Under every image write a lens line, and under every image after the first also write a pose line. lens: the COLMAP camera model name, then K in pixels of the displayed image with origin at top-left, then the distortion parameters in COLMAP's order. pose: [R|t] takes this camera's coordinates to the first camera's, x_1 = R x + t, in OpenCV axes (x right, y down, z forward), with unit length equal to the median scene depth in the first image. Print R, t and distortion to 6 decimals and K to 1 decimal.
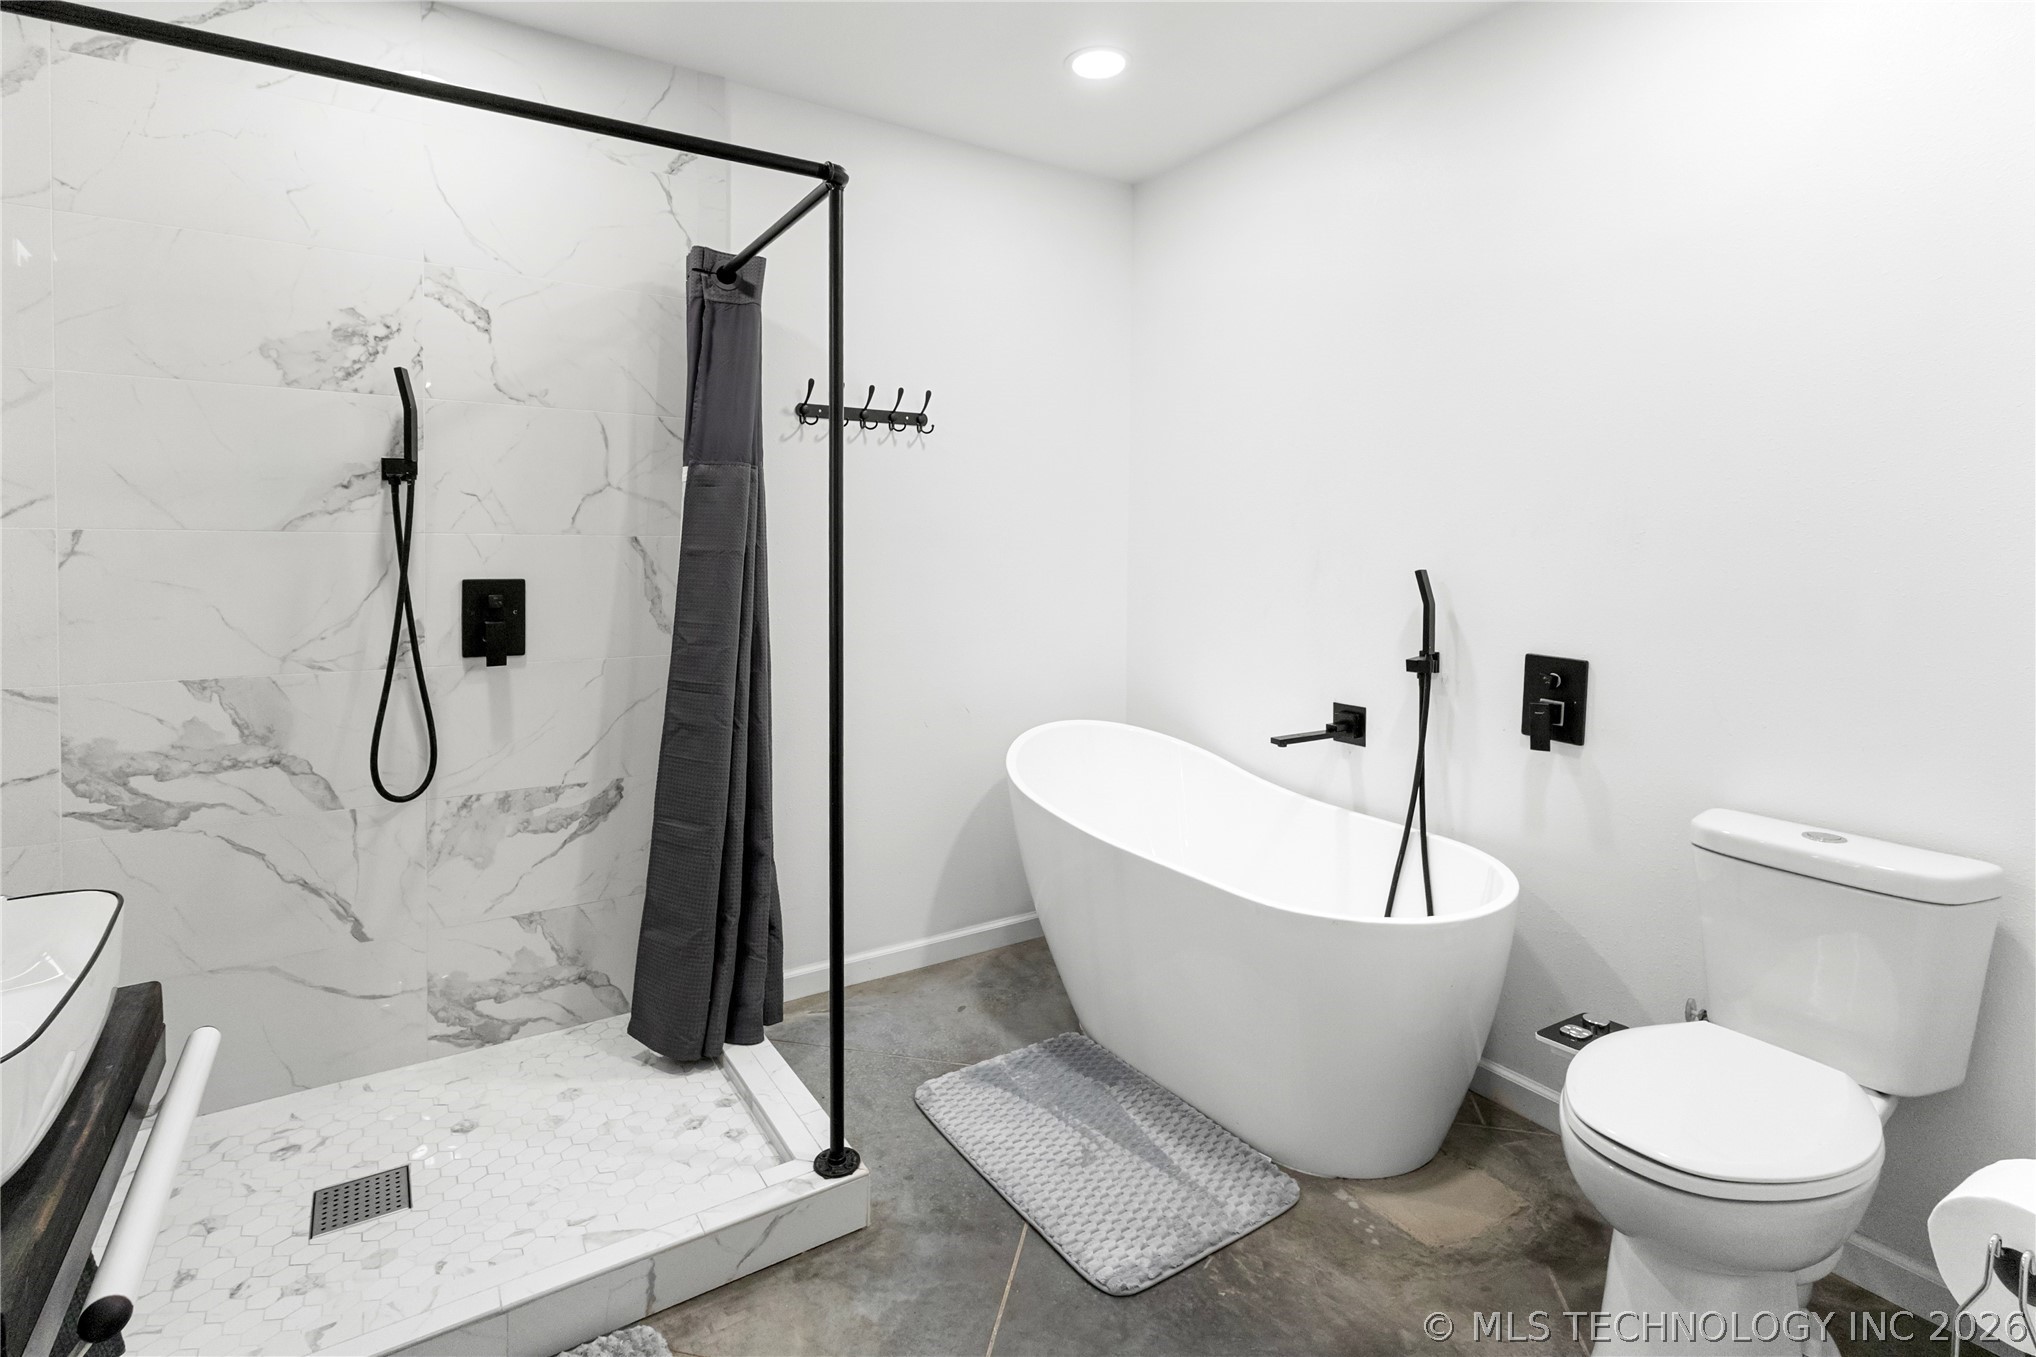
lens RADIAL K [[978.0, 0, 1012.7], [0, 978.0, 561.9], [0, 0, 1]] dist [0.000841, 0.001586]
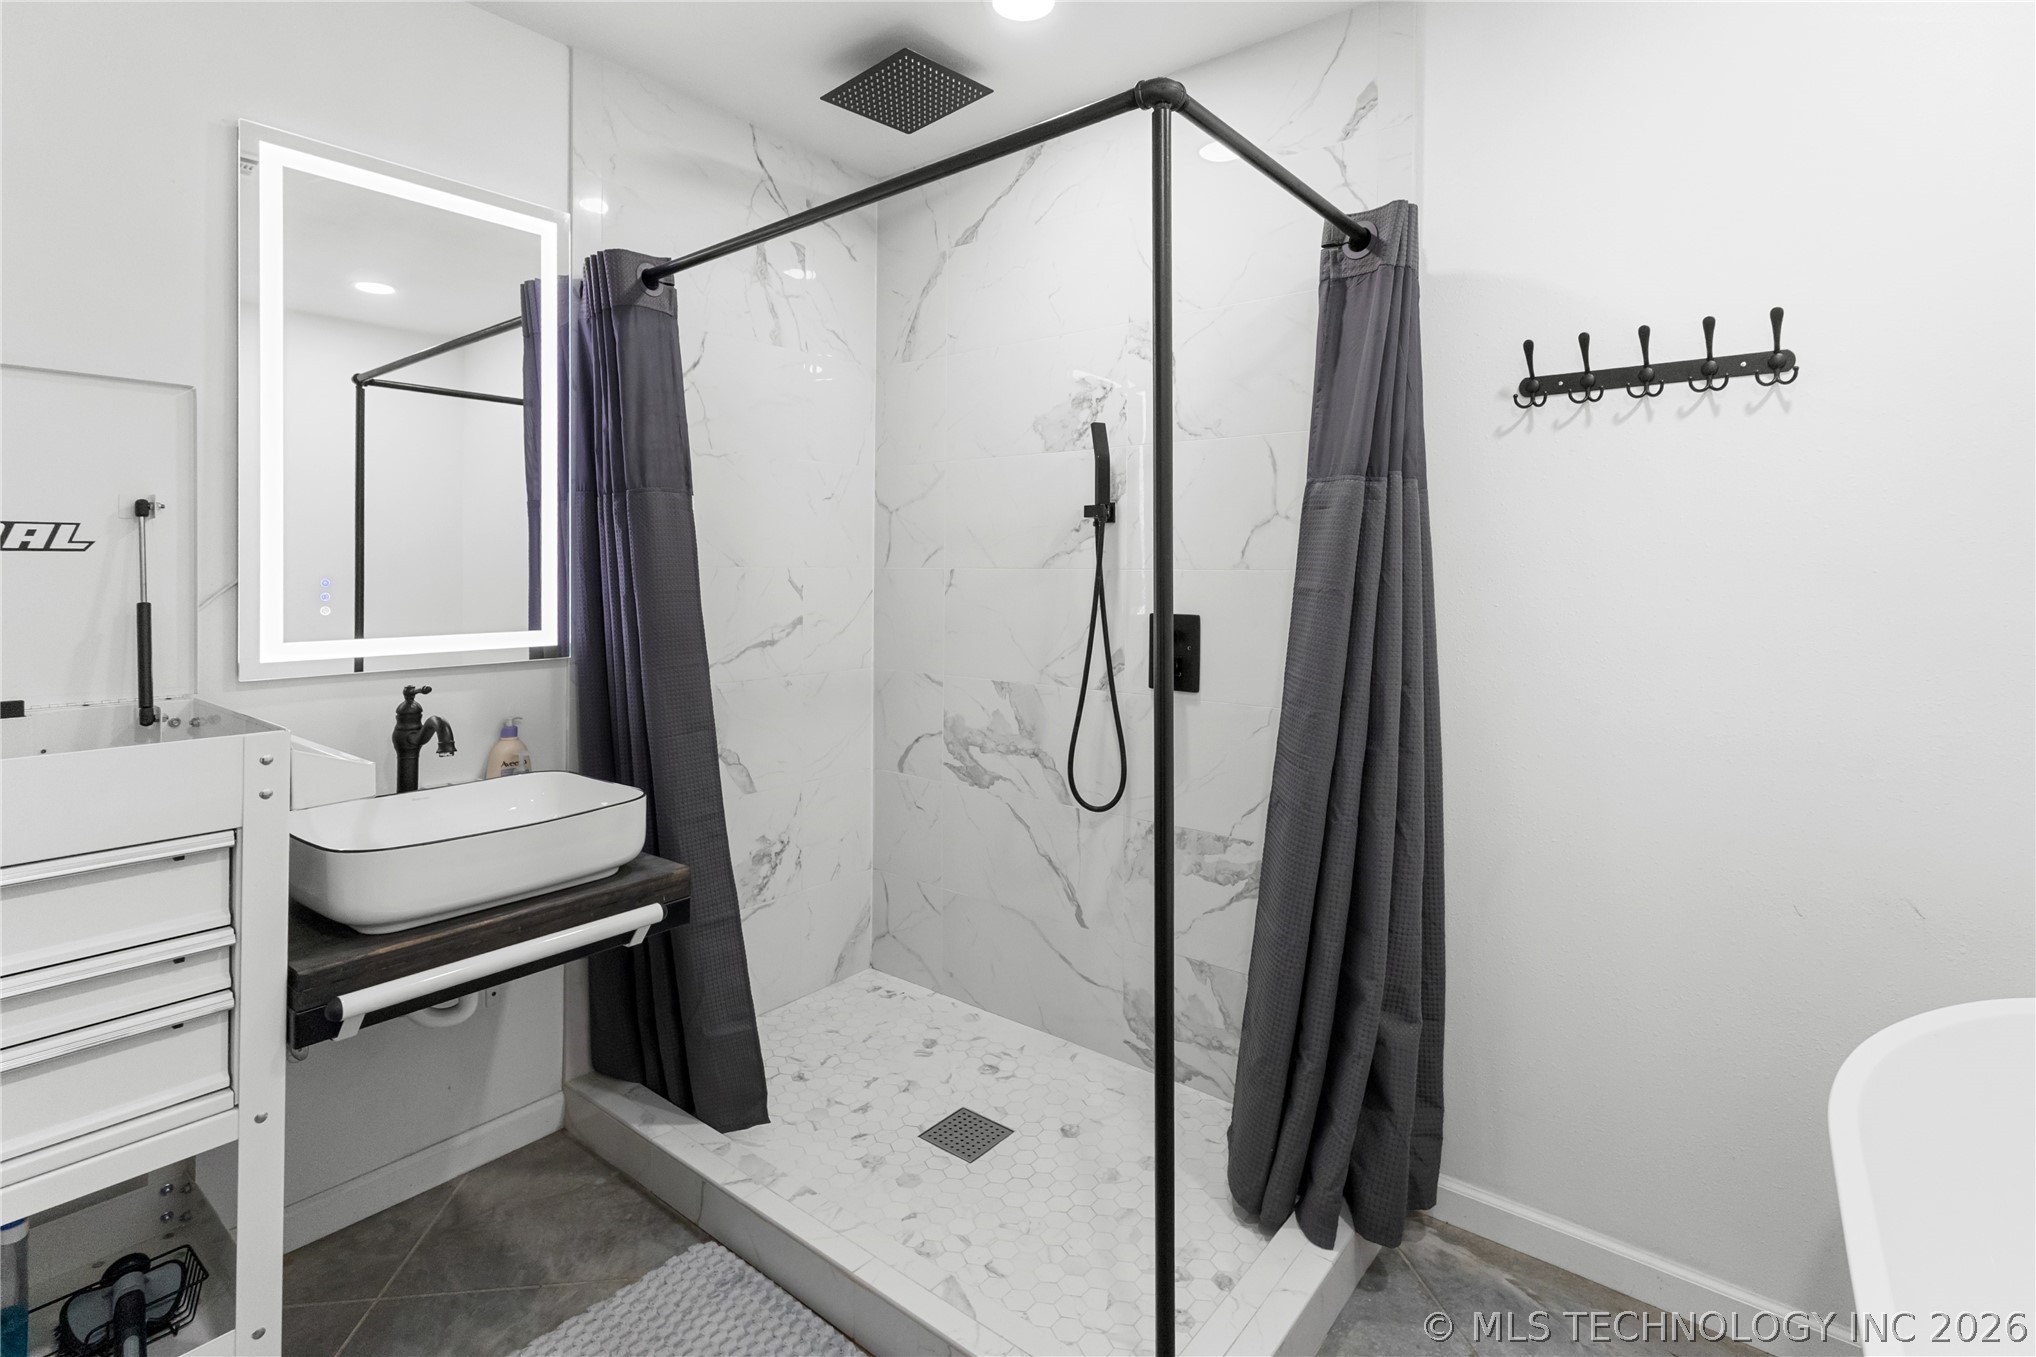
lens RADIAL K [[986.5, 0, 1021.7], [0, 986.5, 555.5], [0, 0, 1]] dist [-0.000367, 0.001388]
pose [[0.314901, -0.020732, -0.948898, 0.406716], [-0.020170, 0.999389, -0.028528, -0.011282], [0.948910, 0.028123, 0.314291, 0.544403]]
